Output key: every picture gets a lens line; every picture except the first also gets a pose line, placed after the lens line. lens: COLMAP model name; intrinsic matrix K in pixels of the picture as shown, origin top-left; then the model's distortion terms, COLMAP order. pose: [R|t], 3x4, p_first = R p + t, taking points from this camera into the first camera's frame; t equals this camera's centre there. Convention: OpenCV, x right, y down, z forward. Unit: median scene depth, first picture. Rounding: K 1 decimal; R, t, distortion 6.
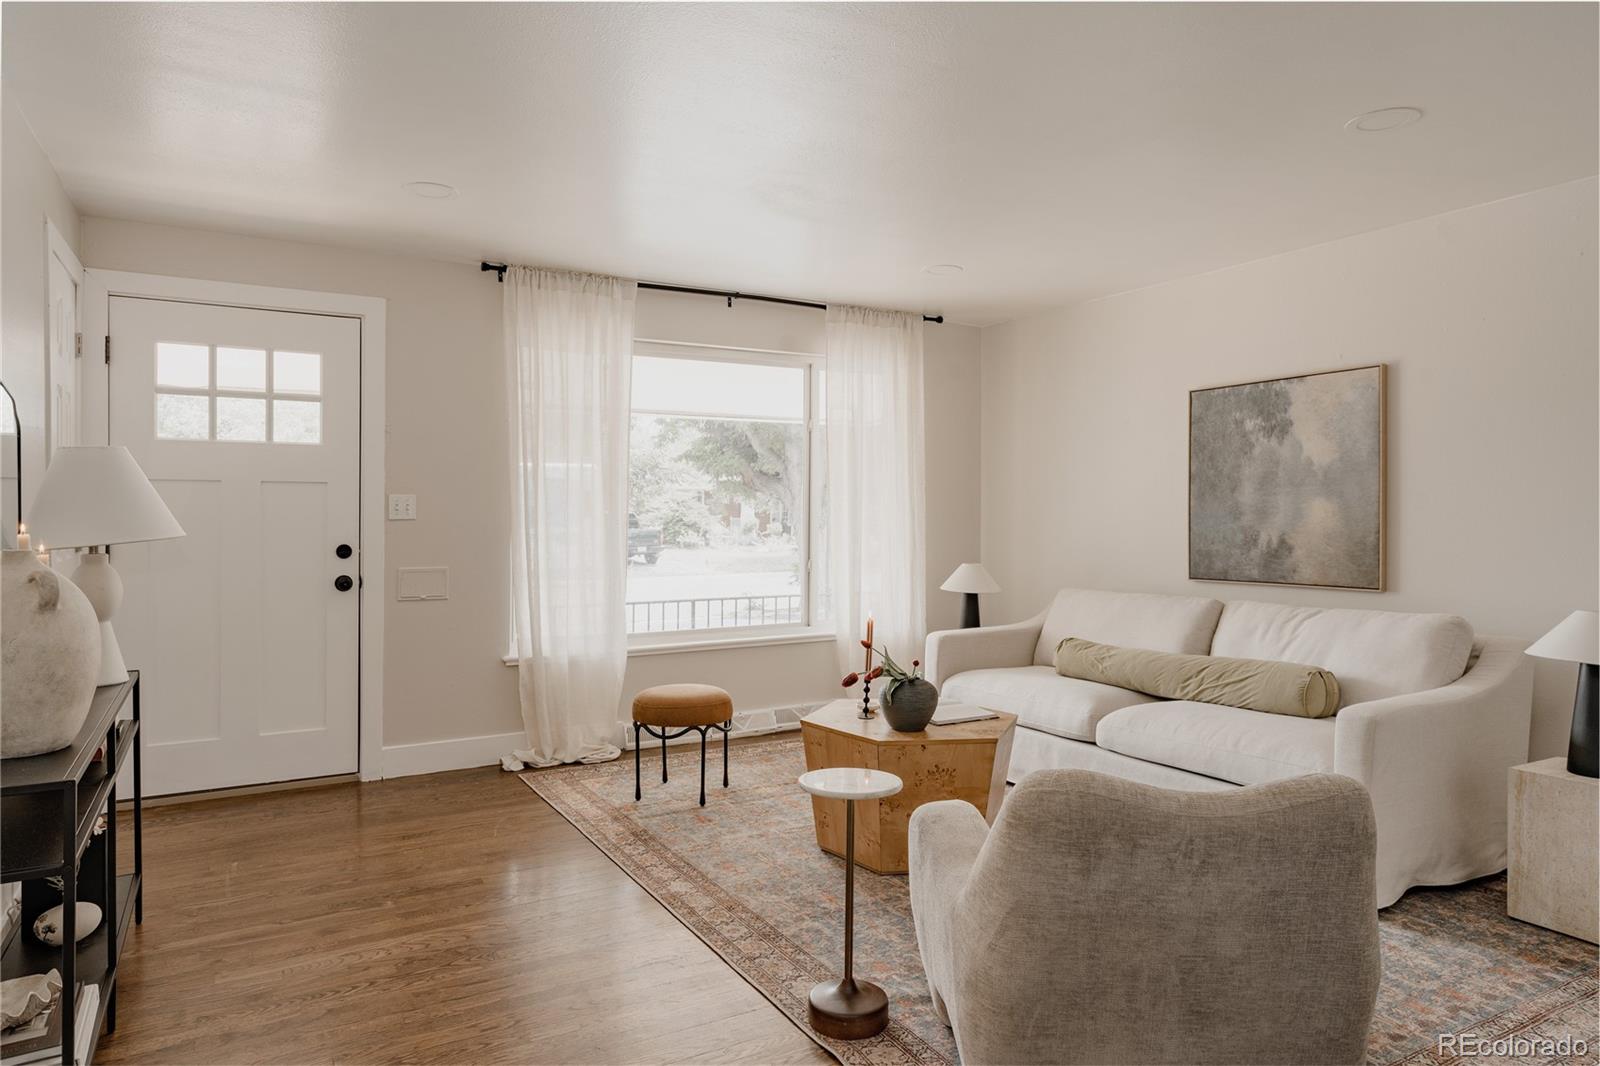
lens RADIAL K [[989.2, 0, 803.7], [0, 989.2, 531.3], [0, 0, 1]] dist [-0.001362, 0.000983]
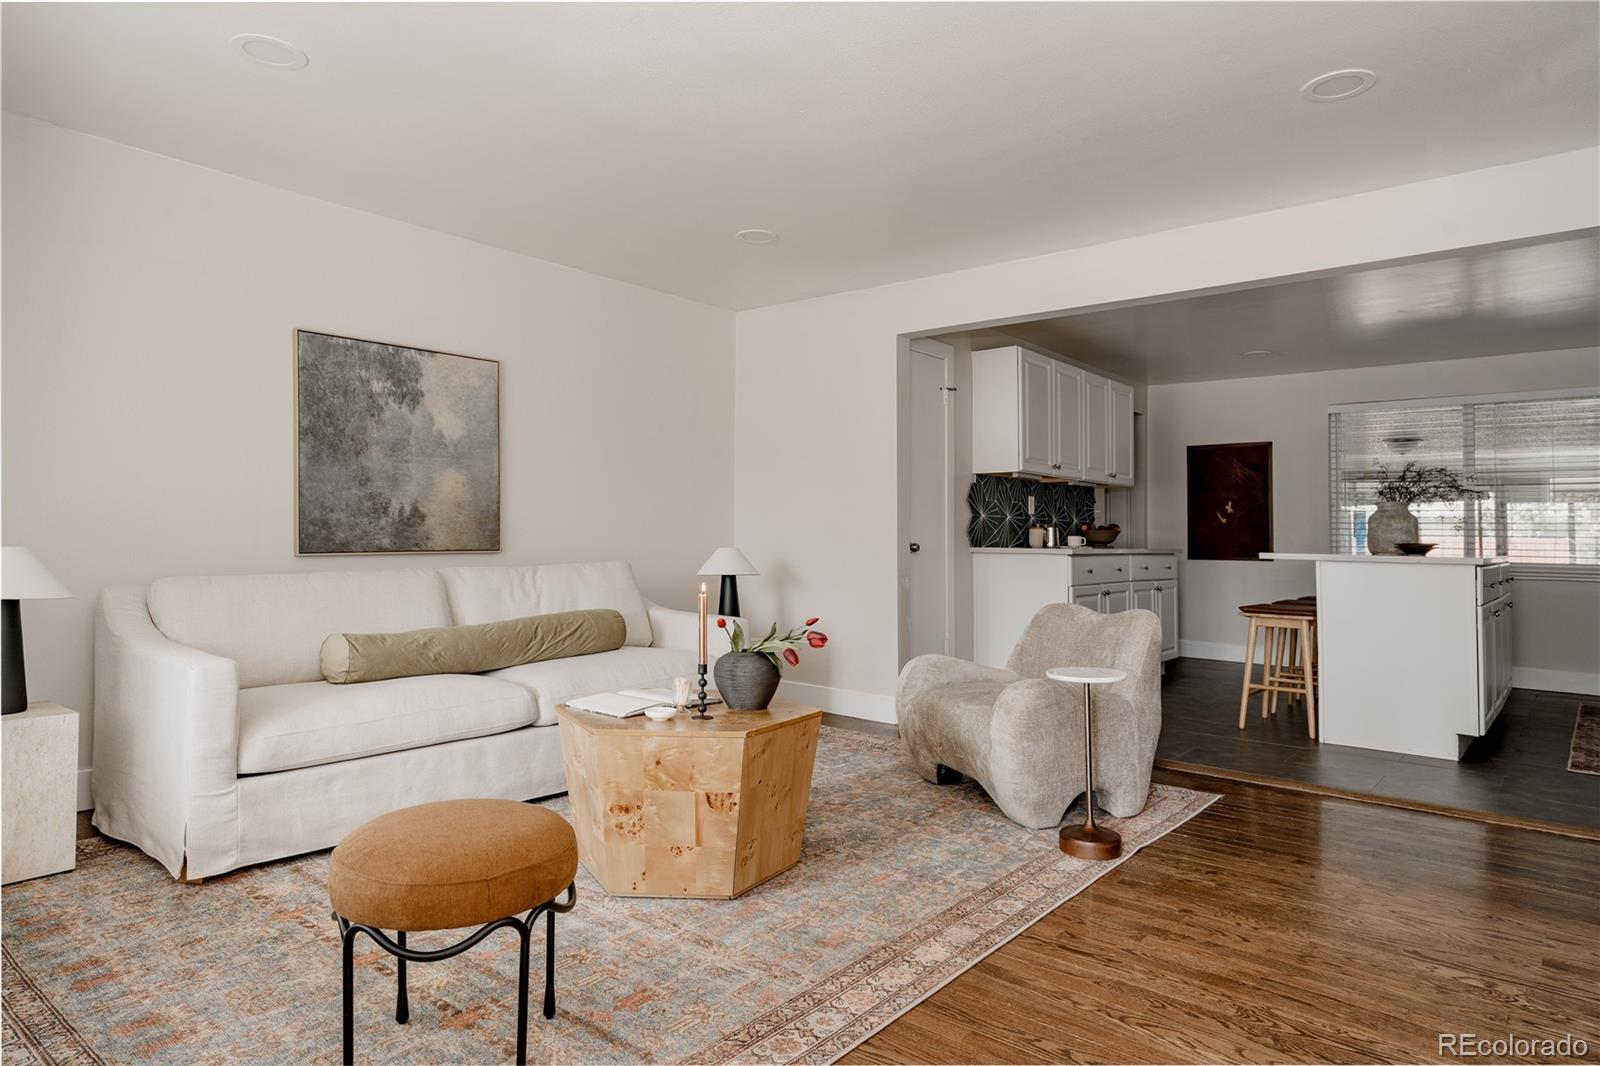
lens RADIAL K [[971.0, 0, 767.2], [0, 971.0, 499.0], [0, 0, 1]] dist [0.002963, 0.001700]
pose [[-0.338218, 0.029844, 0.940594, -0.570230], [0.002767, 0.999524, -0.030719, 0.031070], [-0.941064, -0.007787, -0.338140, 1.003172]]
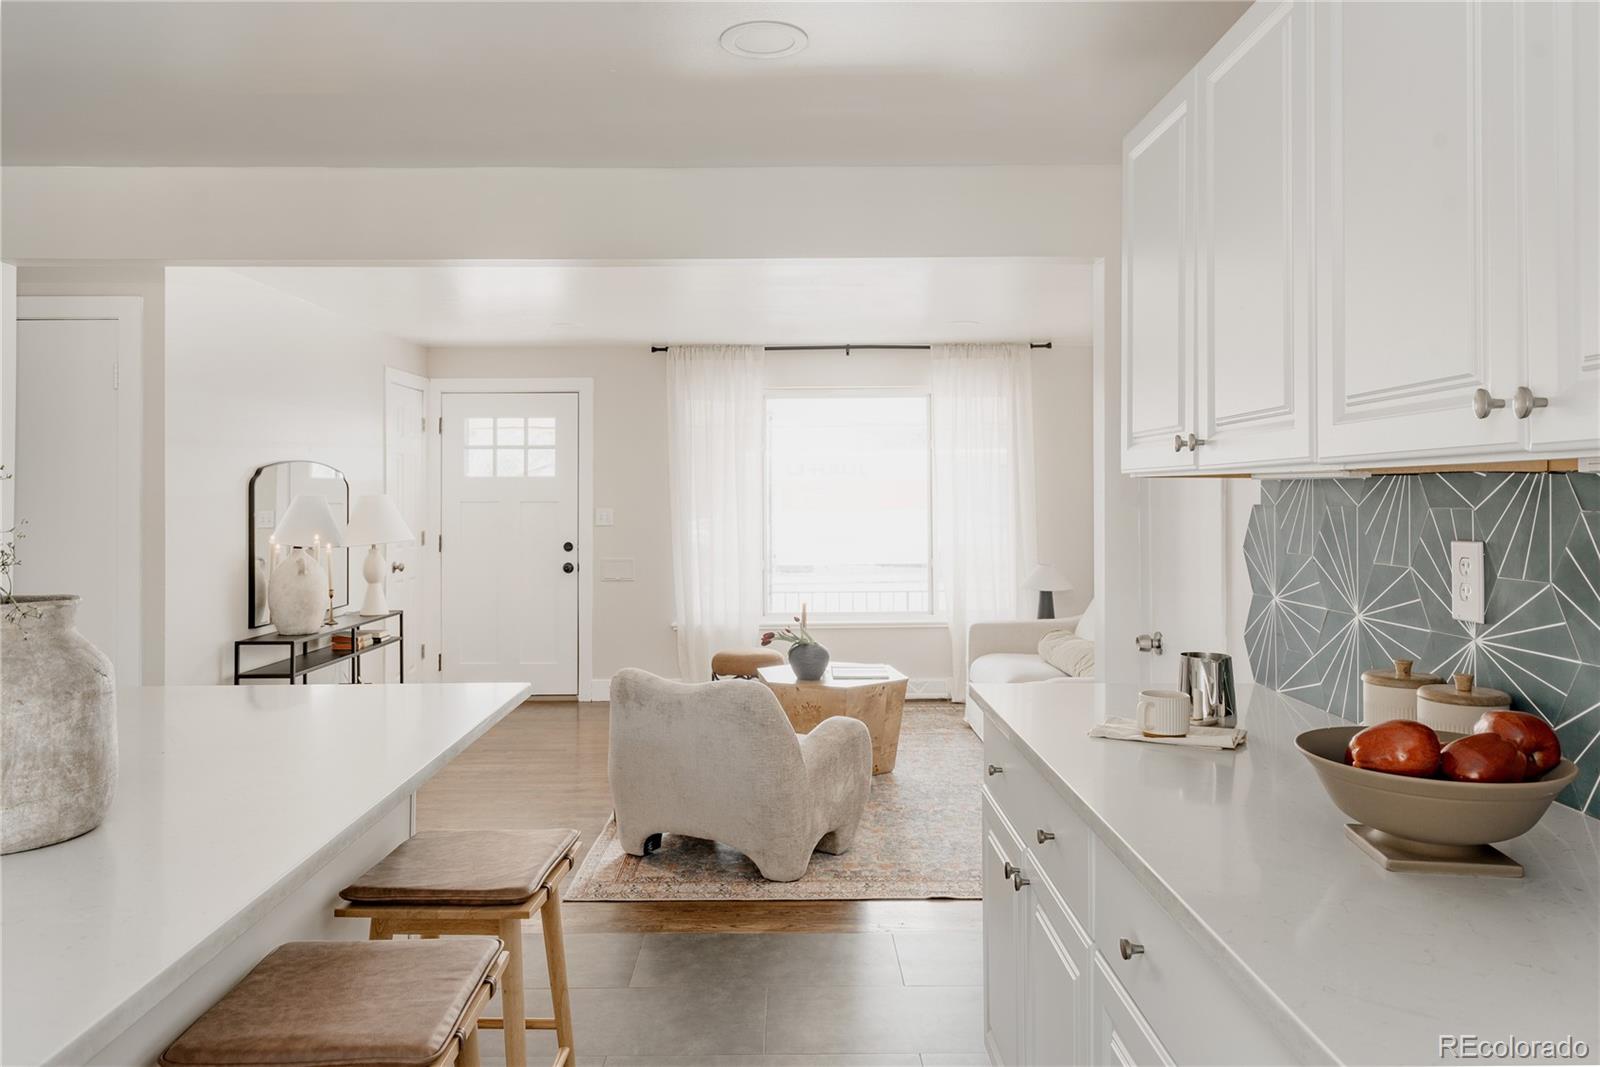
lens RADIAL K [[1144.8, 0, 805.8], [0, 1144.8, 496.8], [0, 0, 1]] dist [-0.016243, -0.001539]
pose [[0.872549, -0.006939, -0.488477, 0.695623], [-0.001605, 0.999853, -0.017069, -0.026462], [0.488524, 0.015678, 0.872410, -0.345030]]
